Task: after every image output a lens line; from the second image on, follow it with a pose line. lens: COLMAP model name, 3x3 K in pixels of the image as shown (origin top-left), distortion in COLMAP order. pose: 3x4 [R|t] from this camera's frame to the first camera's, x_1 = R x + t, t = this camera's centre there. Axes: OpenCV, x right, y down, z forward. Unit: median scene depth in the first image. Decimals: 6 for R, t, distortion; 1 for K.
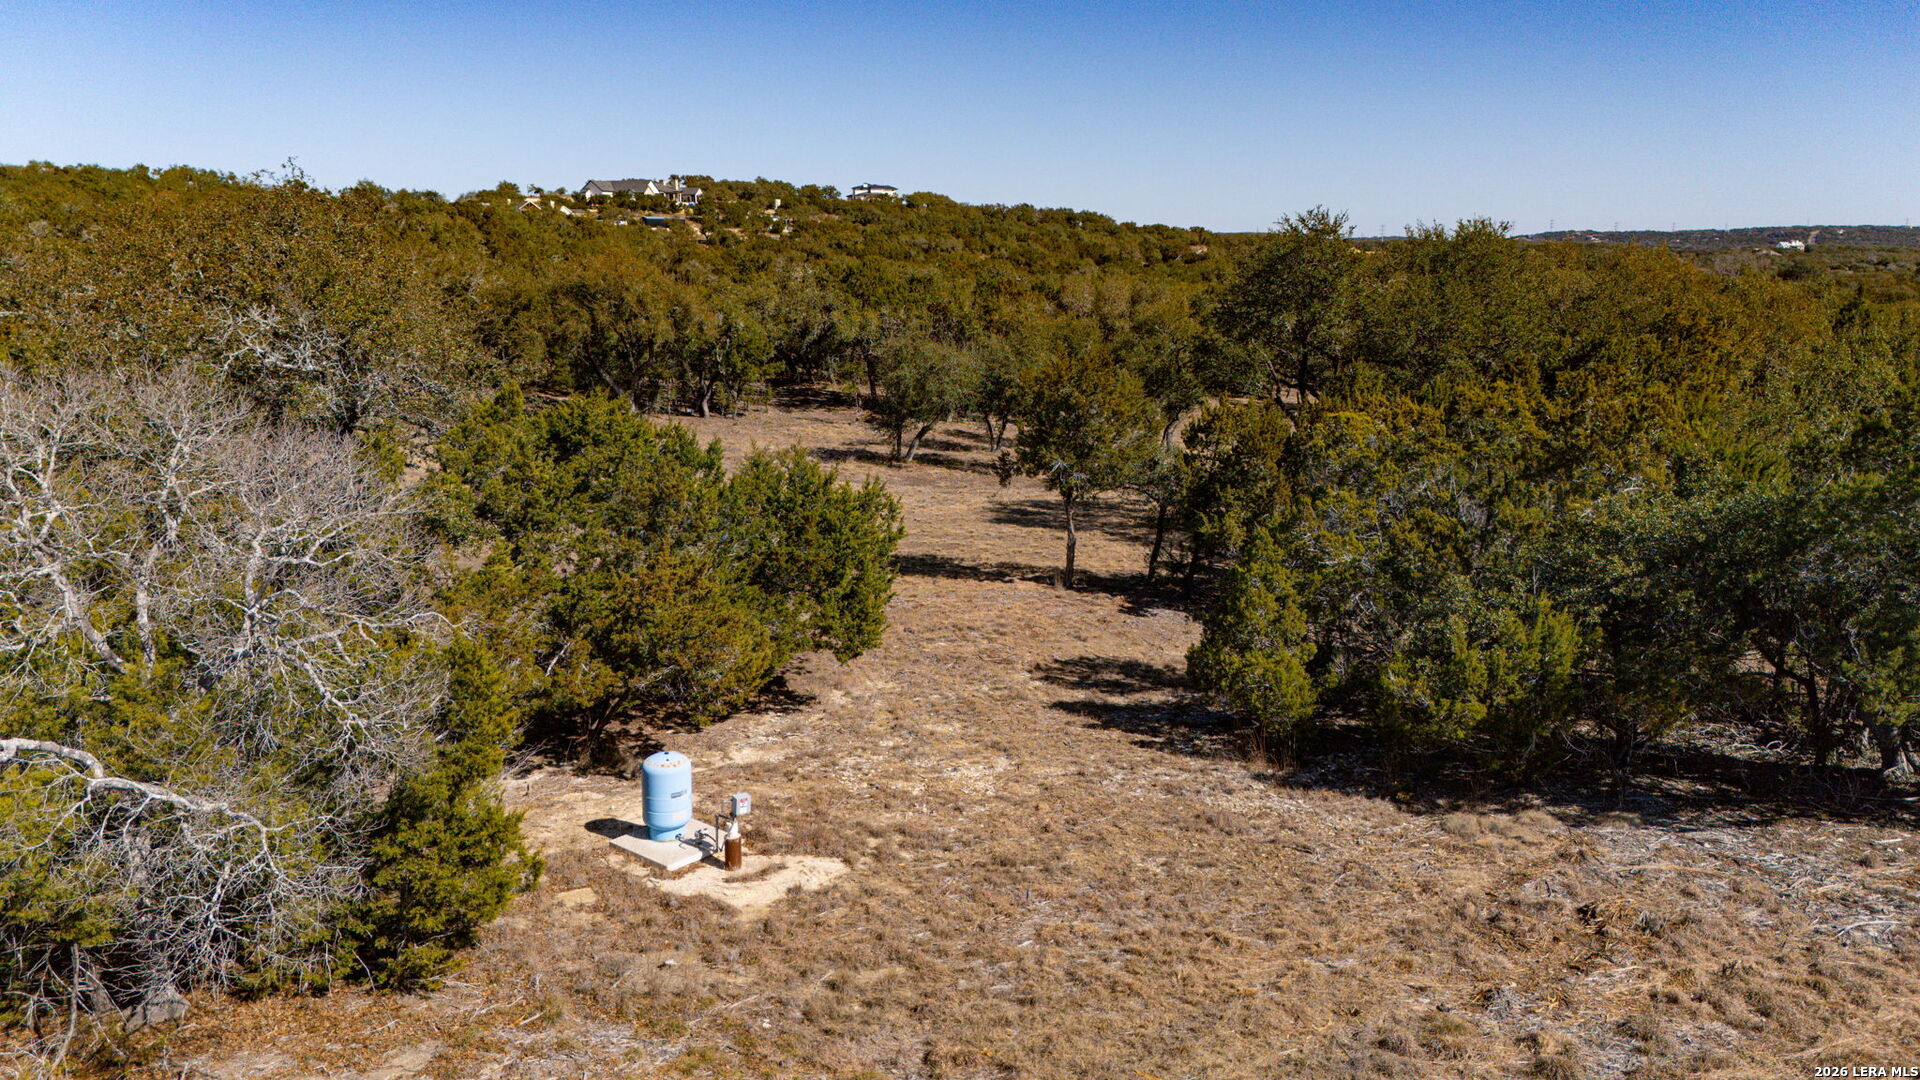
lens RADIAL K [[1404.6, 0, 962.2], [0, 1404.6, 536.9], [0, 0, 1]] dist [0.079625, -0.079019]
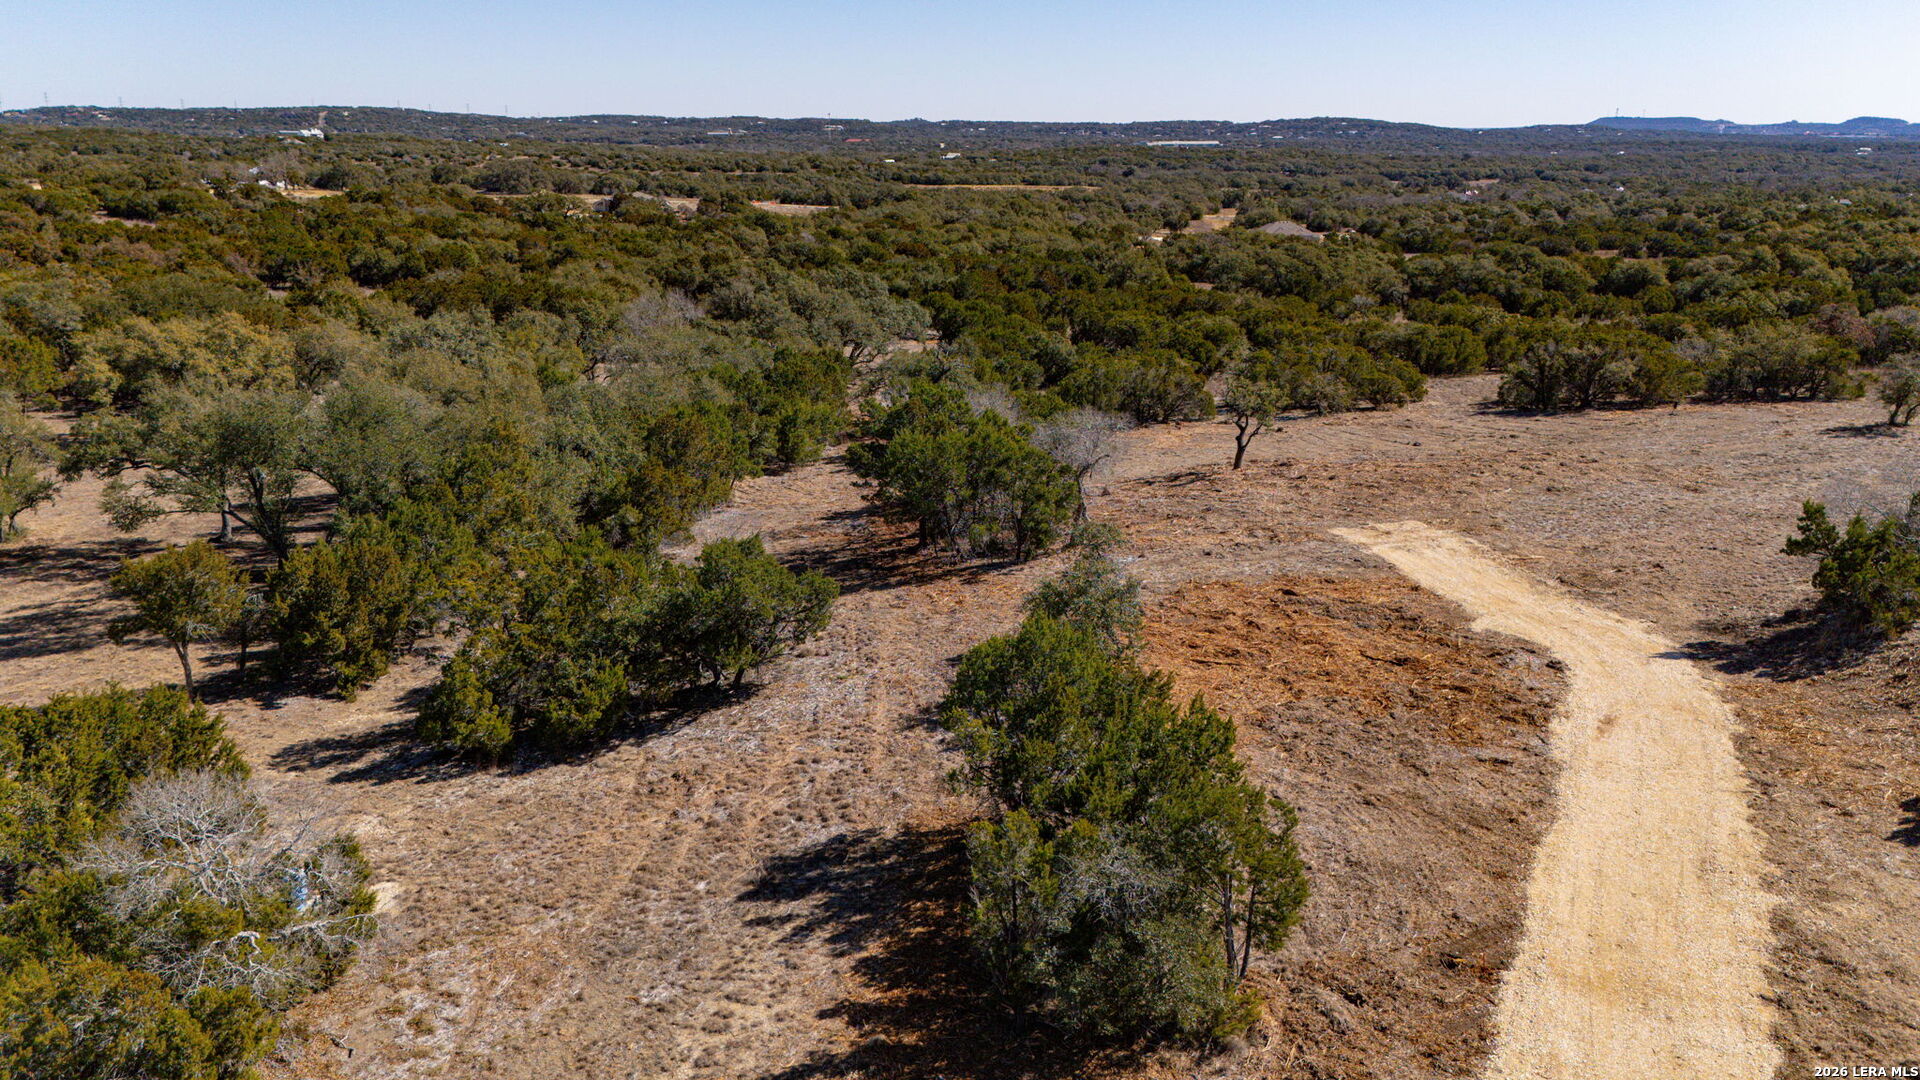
lens RADIAL K [[1404.6, 0, 965.1], [0, 1404.6, 544.6], [0, 0, 1]] dist [0.079625, -0.079019]
pose [[0.592149, -0.229263, 0.772527, -0.881966], [0.160299, 0.973028, 0.165895, -0.381893], [-0.789724, 0.025601, 0.612928, -0.804219]]
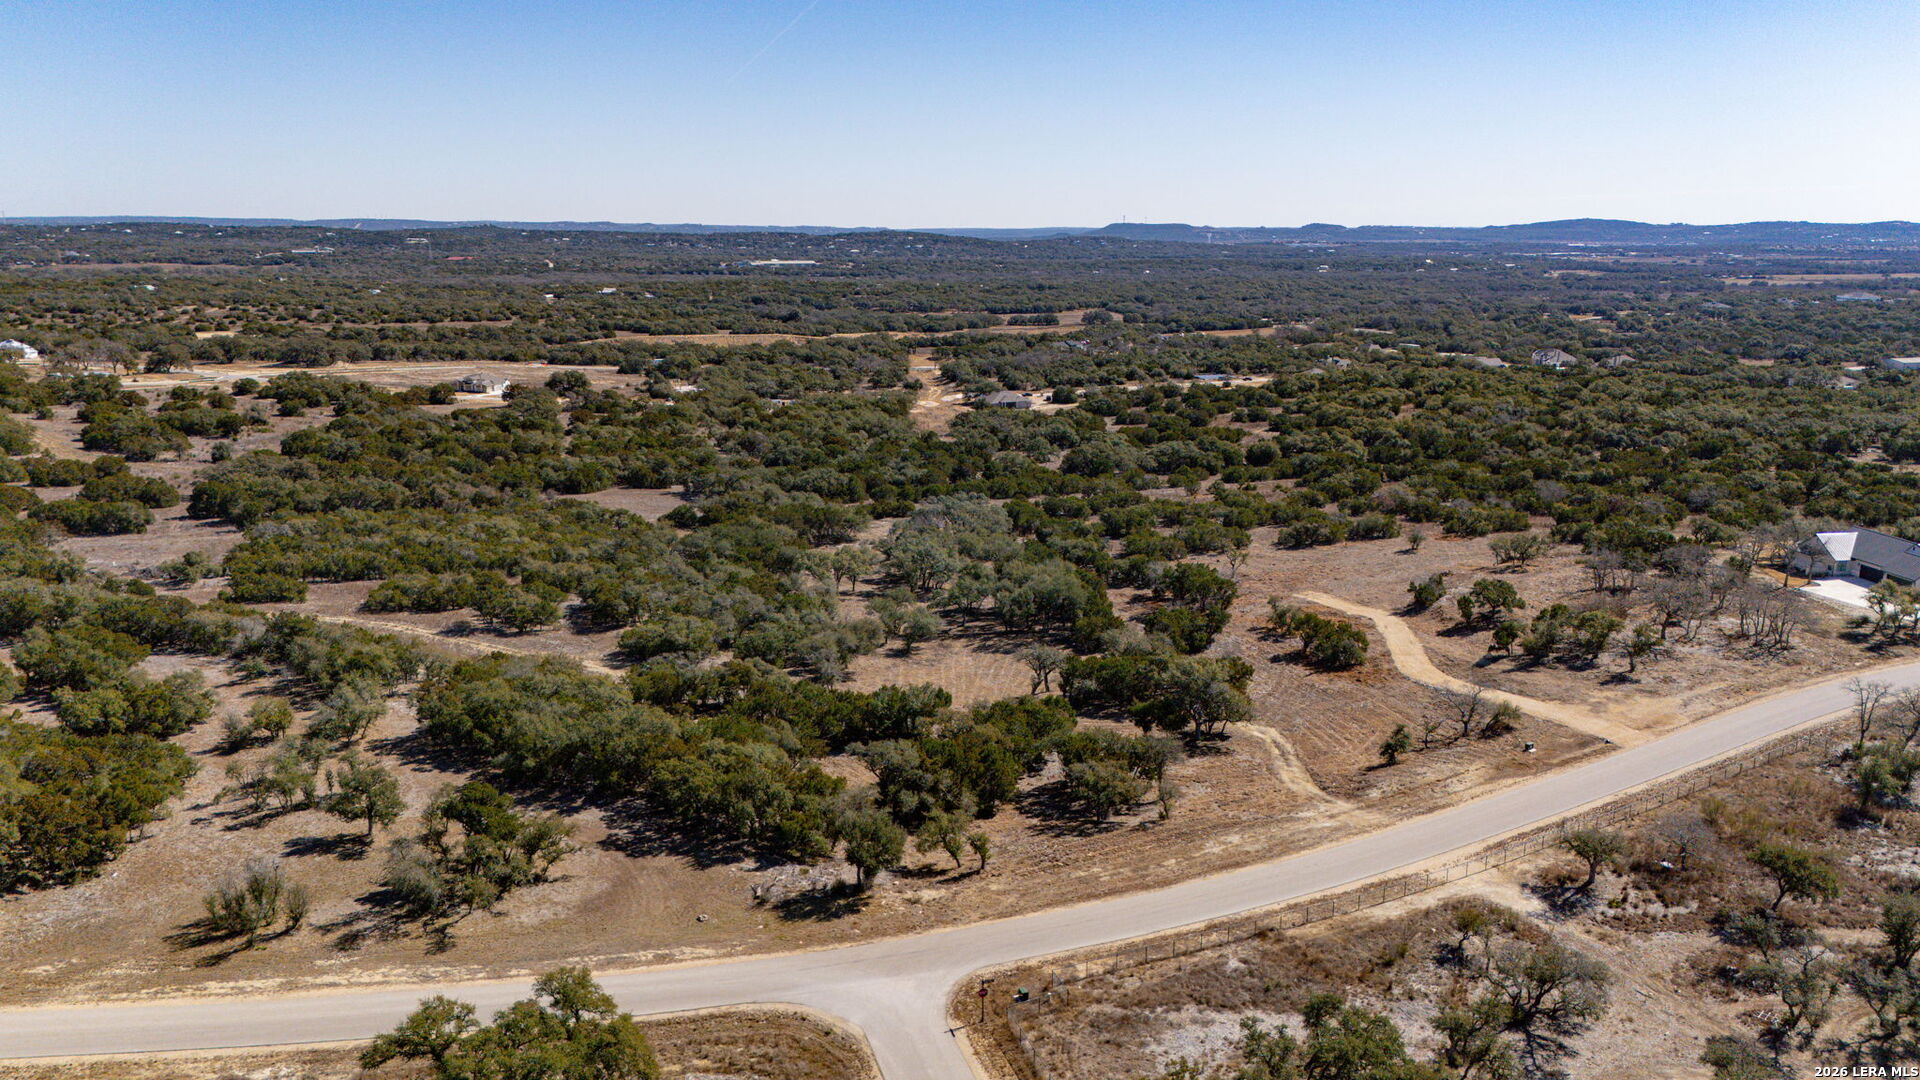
lens RADIAL K [[1404.6, 0, 965.5], [0, 1404.6, 554.7], [0, 0, 1]] dist [0.079625, -0.079019]
pose [[0.319899, -0.219522, 0.921669, -9.170188], [0.188261, 0.968118, 0.165243, -2.439301], [-0.928559, 0.120653, 0.351028, -1.125039]]
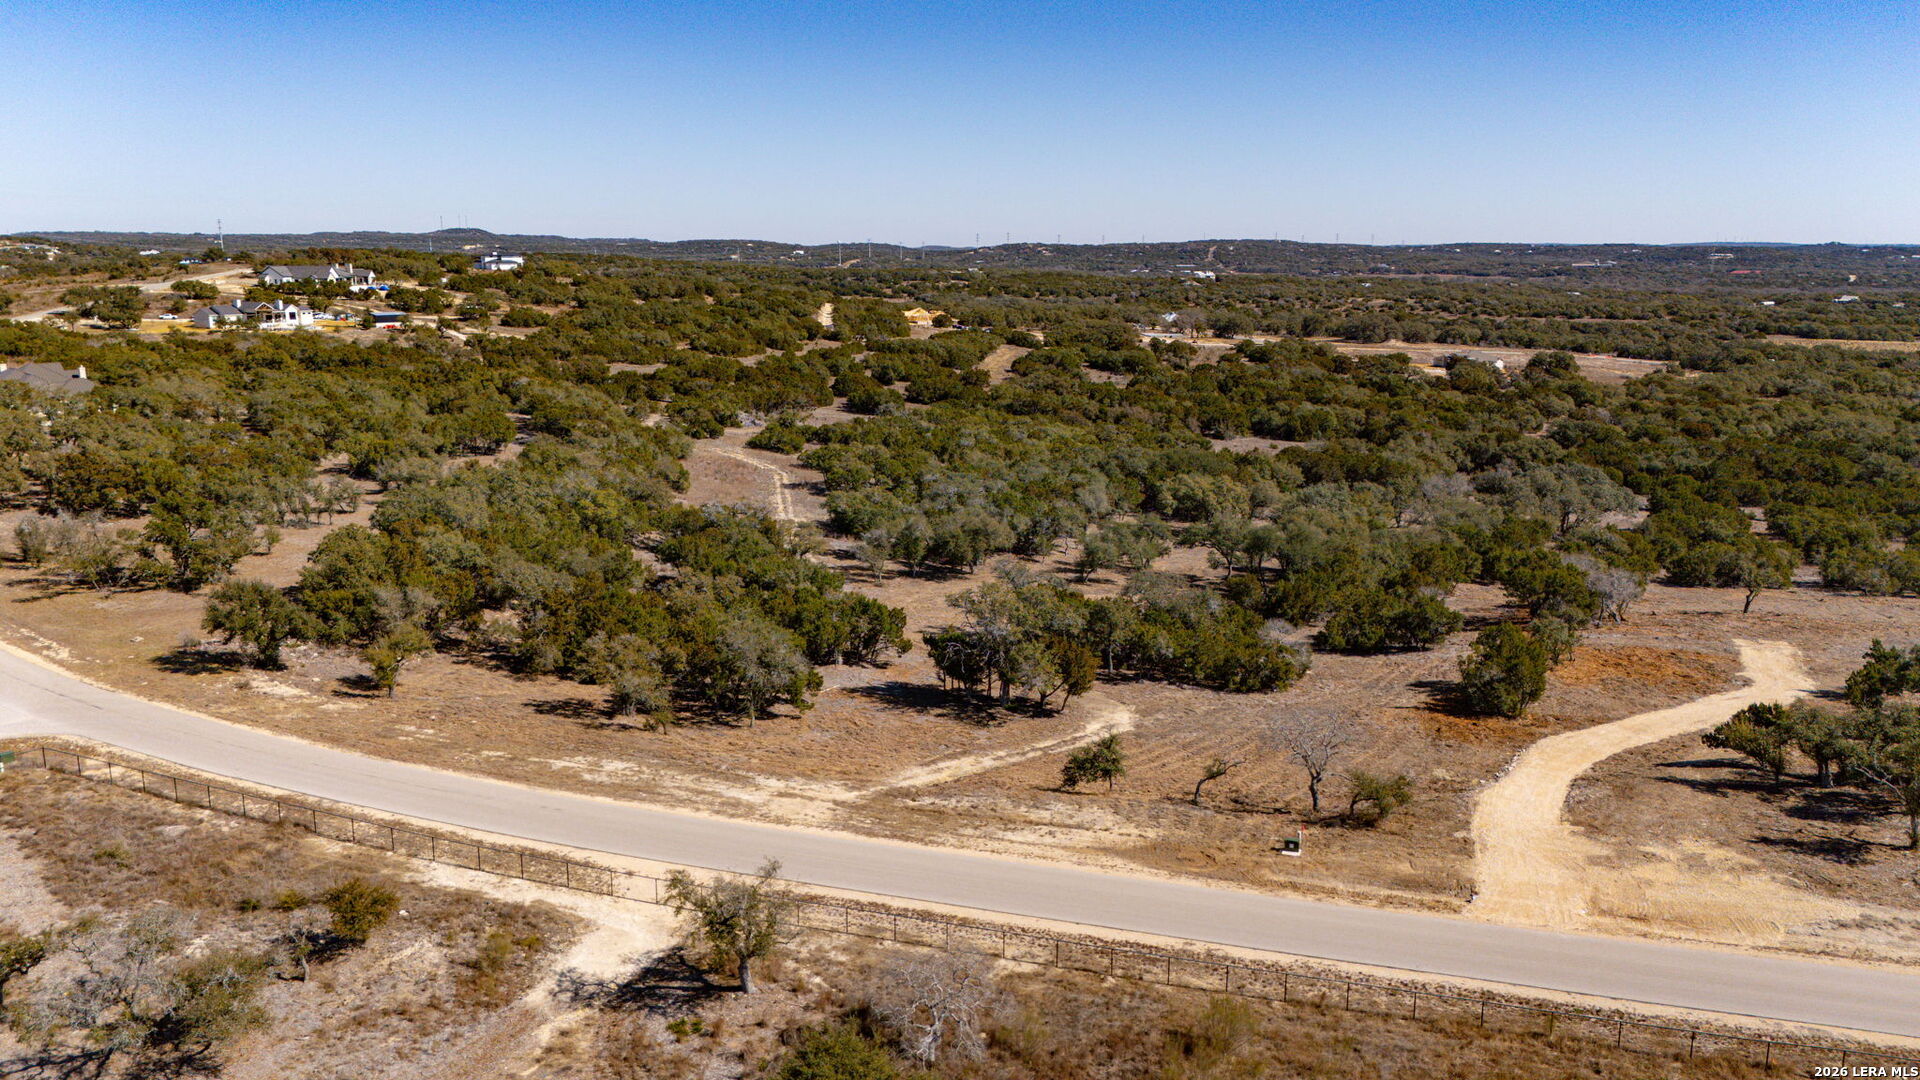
lens RADIAL K [[1404.6, 0, 963.3], [0, 1404.6, 547.7], [0, 0, 1]] dist [0.079625, -0.079019]
pose [[0.934766, -0.073345, 0.347609, -3.568567], [0.069500, 0.997304, 0.023536, -0.592888], [-0.348398, 0.002159, 0.937344, -4.432731]]
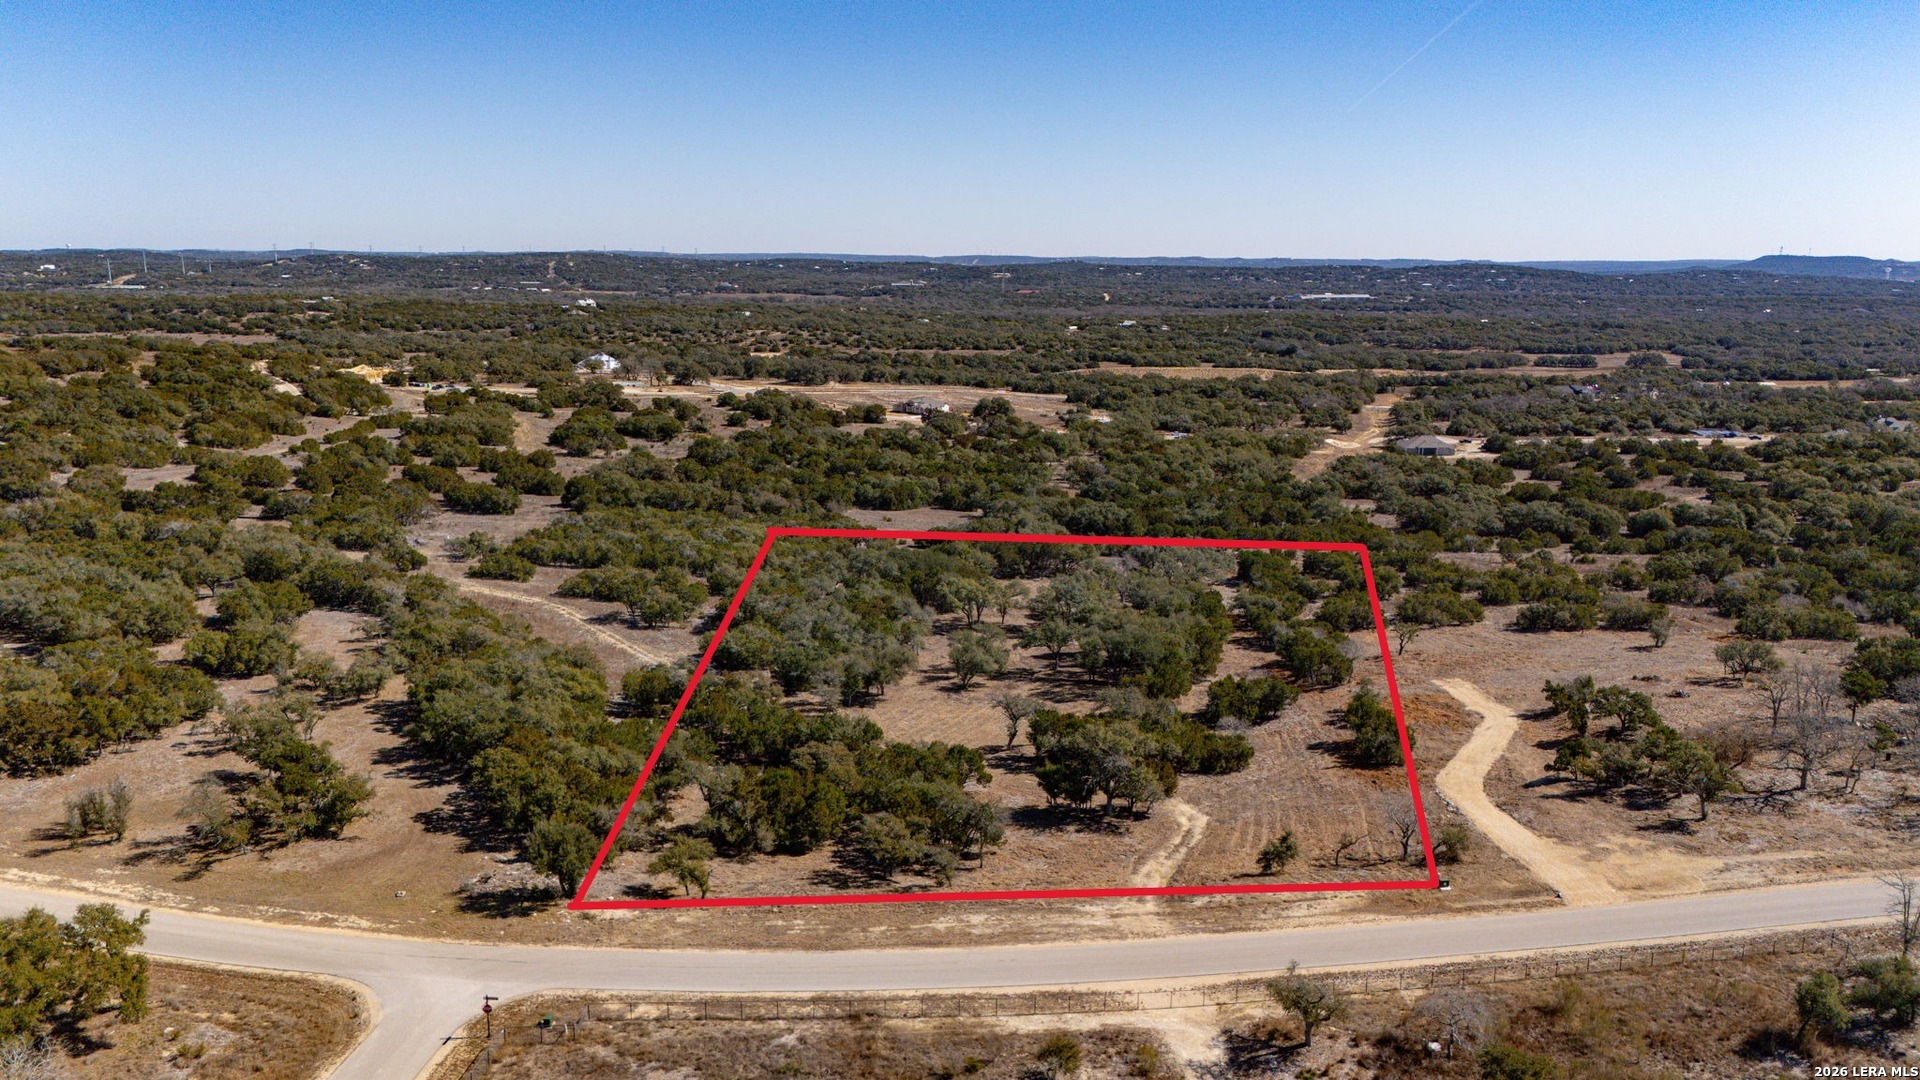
lens RADIAL K [[1404.6, 0, 964.7], [0, 1404.6, 549.3], [0, 0, 1]] dist [0.079625, -0.079019]
pose [[0.670294, -0.151359, 0.726496, -7.232272], [0.144752, 0.986842, 0.072045, -1.856617], [-0.727841, 0.056871, 0.683383, -3.976549]]
